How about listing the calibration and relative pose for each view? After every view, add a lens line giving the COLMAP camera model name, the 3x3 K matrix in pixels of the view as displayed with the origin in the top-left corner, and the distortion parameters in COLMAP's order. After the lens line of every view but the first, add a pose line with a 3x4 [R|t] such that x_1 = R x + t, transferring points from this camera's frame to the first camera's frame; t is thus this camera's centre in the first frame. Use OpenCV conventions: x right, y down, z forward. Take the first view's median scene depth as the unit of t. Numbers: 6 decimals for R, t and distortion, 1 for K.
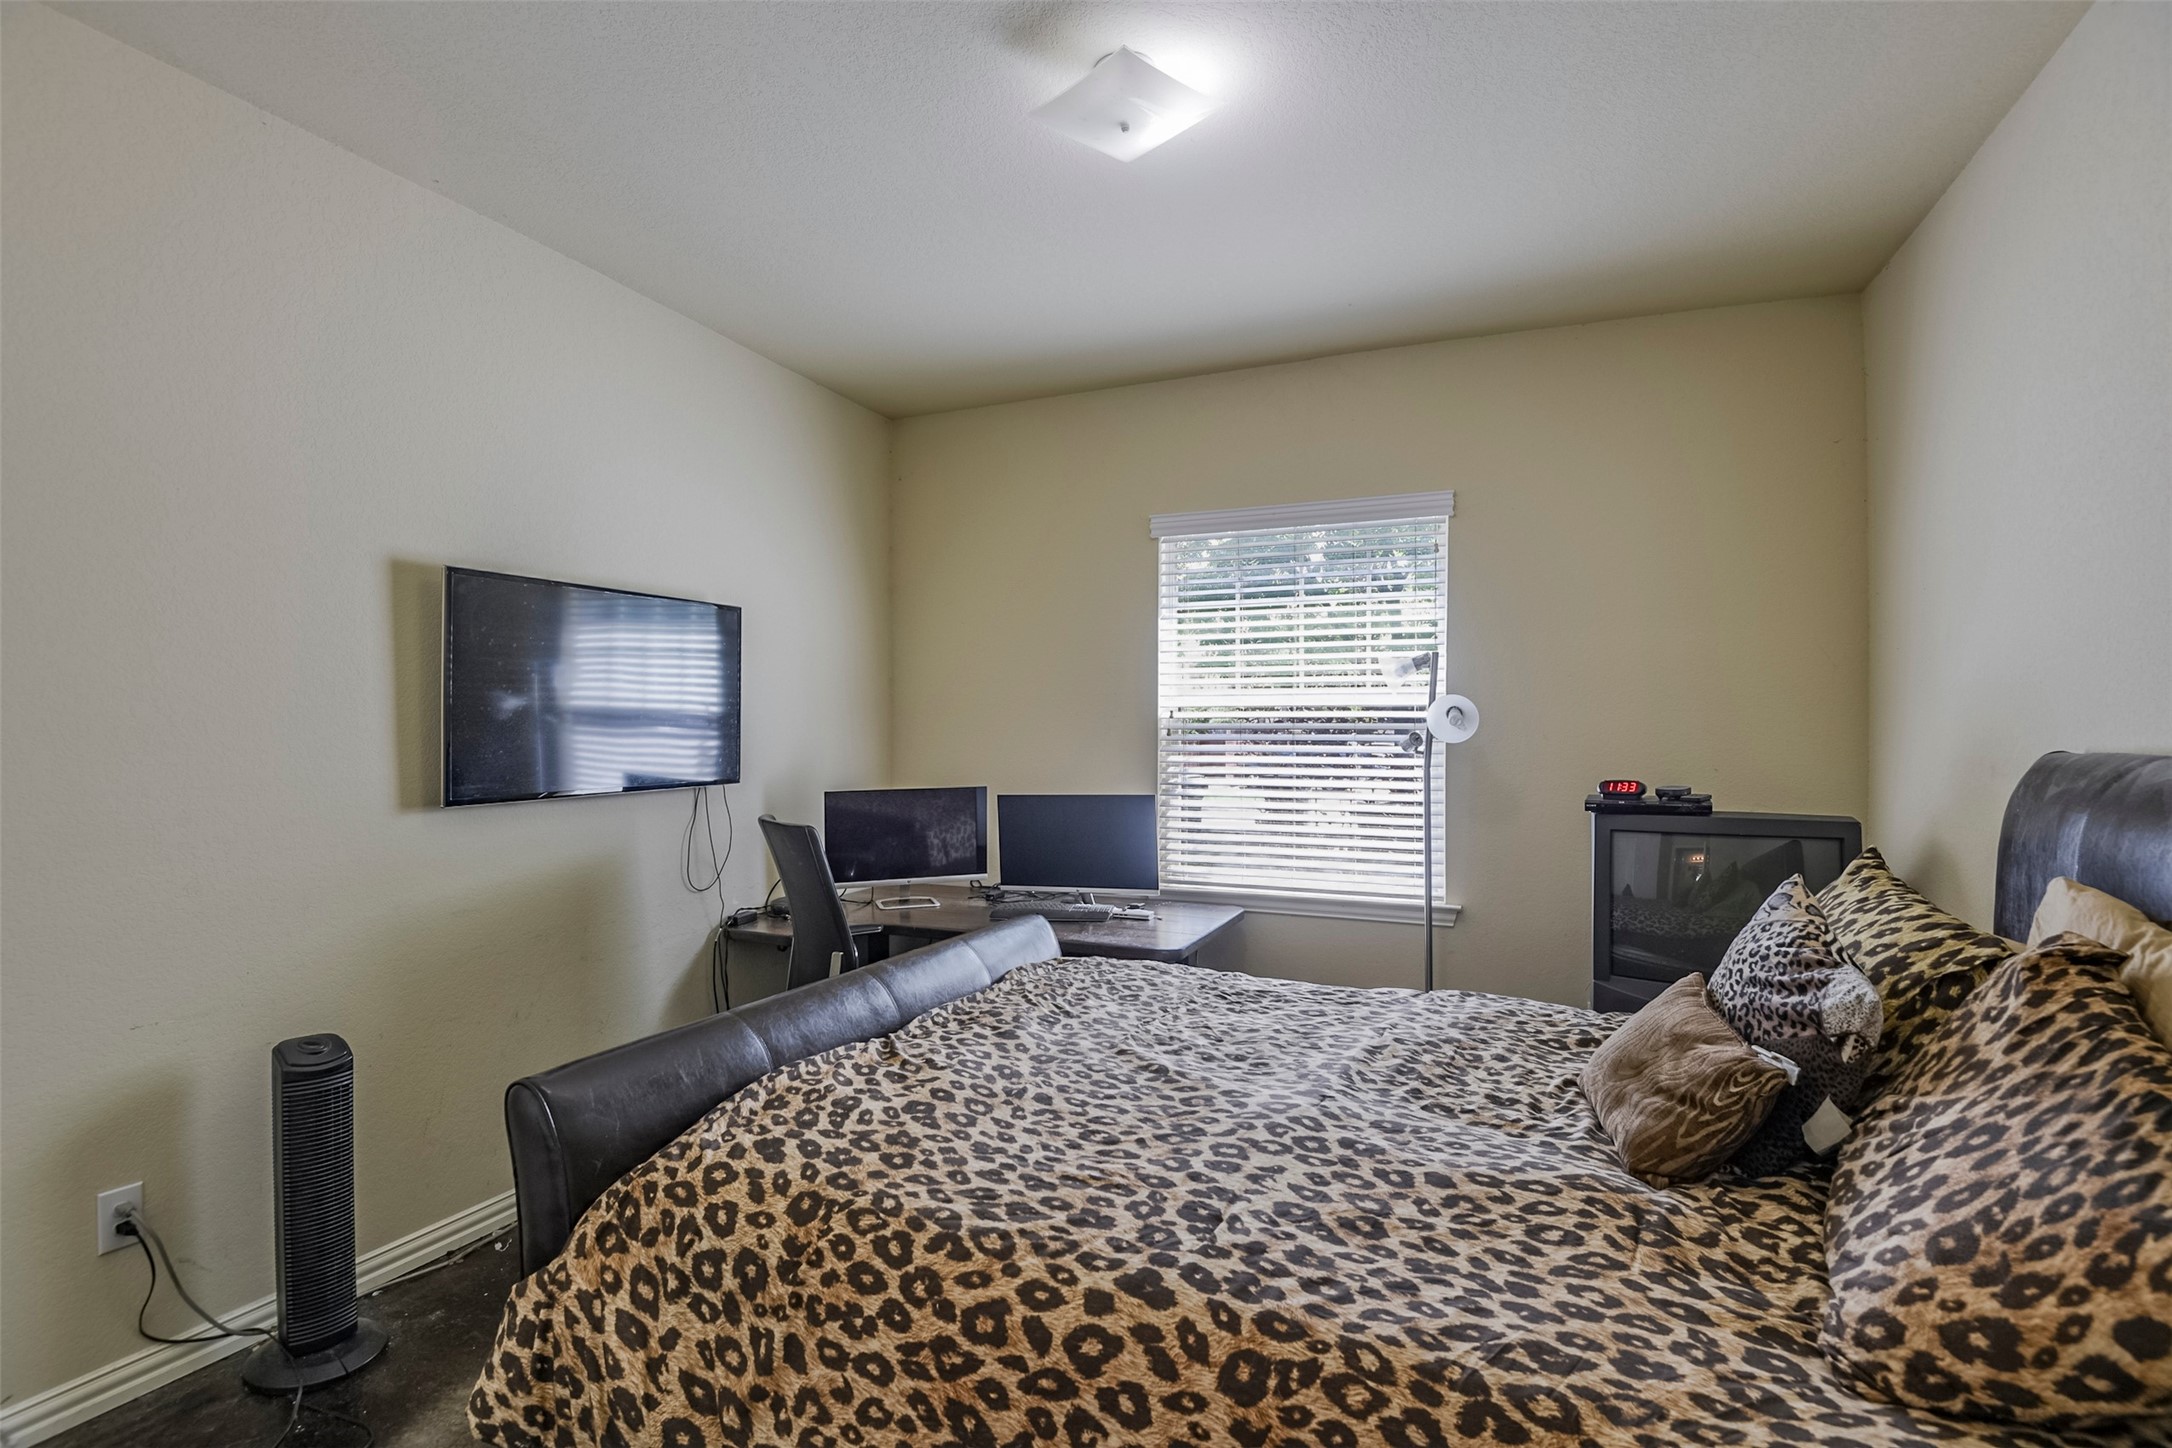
lens RADIAL K [[1019.6, 0, 1066.9], [0, 1019.6, 727.1], [0, 0, 1]] dist [-0.013105, -0.018227]
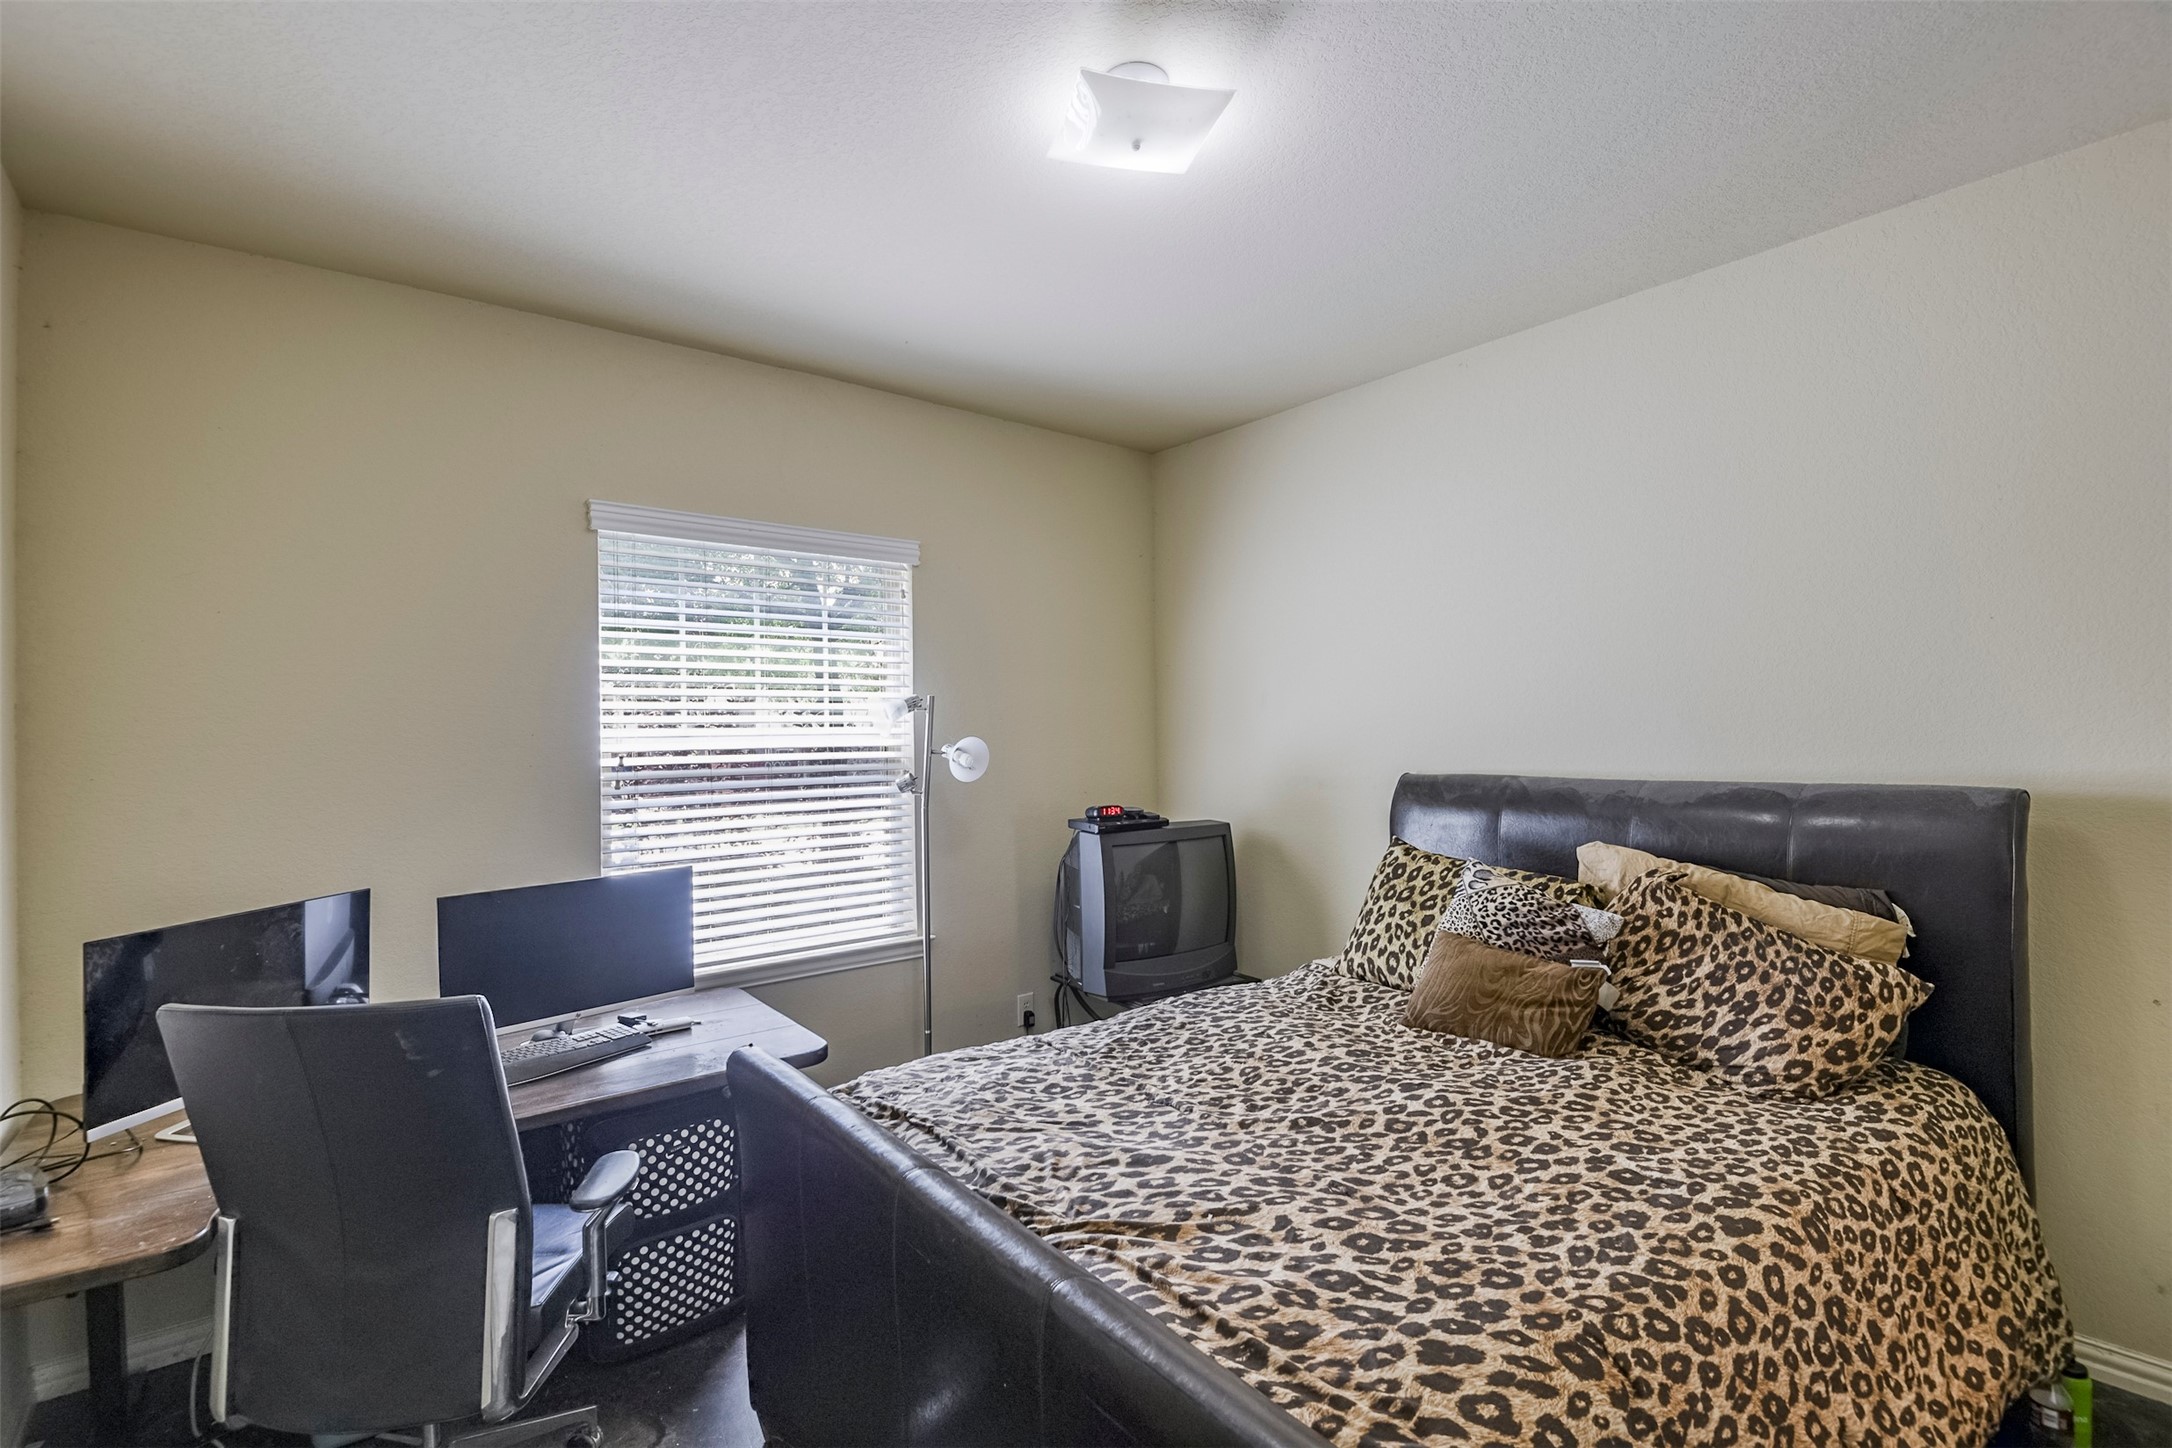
lens RADIAL K [[1019.6, 0, 1066.9], [0, 1019.6, 727.1], [0, 0, 1]] dist [-0.013105, -0.018227]
pose [[0.463719, 0.000539, 0.885982, -1.173556], [0.015980, 0.999832, -0.008972, -0.065708], [-0.885838, 0.018319, 0.463633, 0.941485]]
